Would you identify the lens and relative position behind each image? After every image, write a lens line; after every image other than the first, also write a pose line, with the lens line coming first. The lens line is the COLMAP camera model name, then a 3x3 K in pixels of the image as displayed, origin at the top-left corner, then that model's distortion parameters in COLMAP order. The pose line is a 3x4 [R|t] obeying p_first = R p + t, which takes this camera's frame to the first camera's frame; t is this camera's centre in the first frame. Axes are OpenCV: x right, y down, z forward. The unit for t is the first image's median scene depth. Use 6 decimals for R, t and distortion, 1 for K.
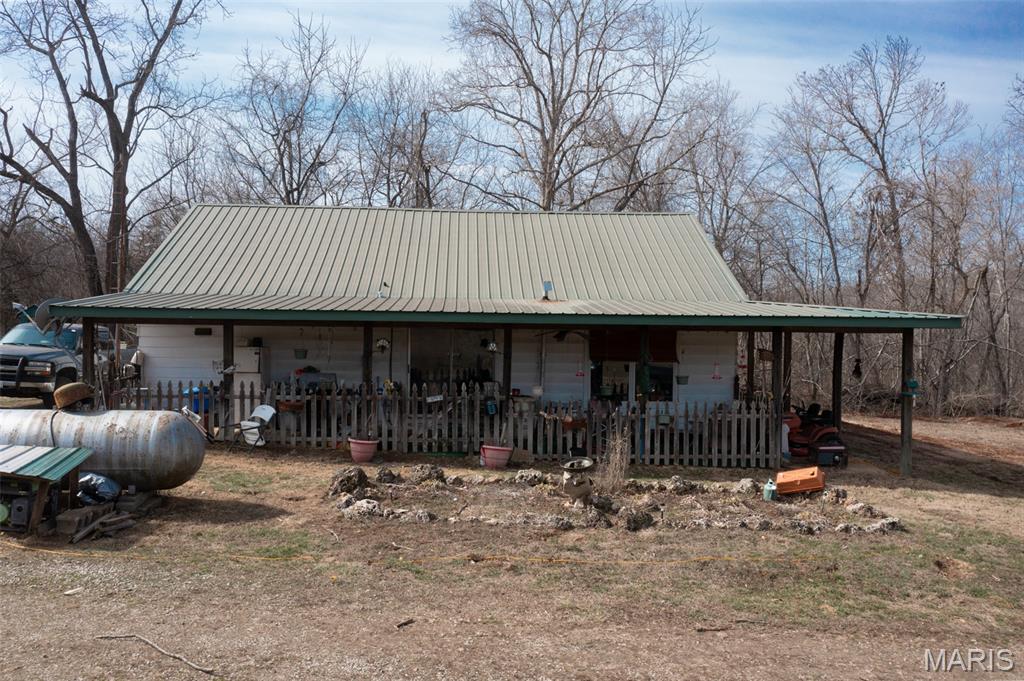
lens RADIAL K [[802.0, 0, 512.0], [0, 802.0, 340.5], [0, 0, 1]] dist [-0.002773, -0.005257]
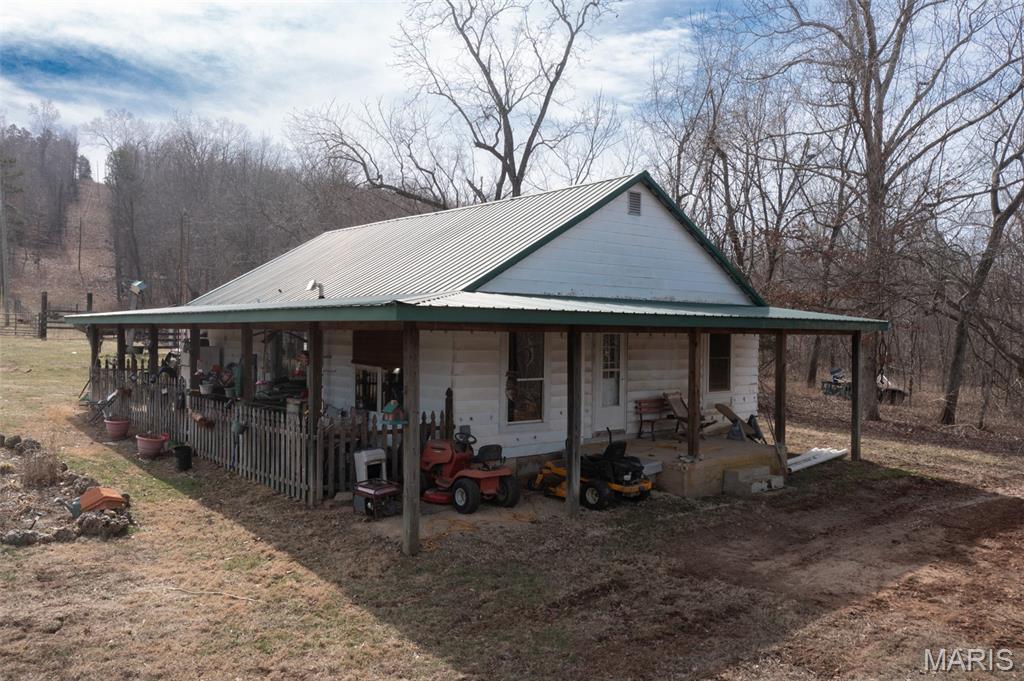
lens RADIAL K [[819.7, 0, 512.0], [0, 819.7, 340.5], [0, 0, 1]] dist [-0.006228, -0.002827]
pose [[0.582742, 0.004052, -0.812647, 1.171792], [-0.027537, 0.999512, -0.014763, 0.008966], [0.812190, 0.030981, 0.582569, 0.766762]]
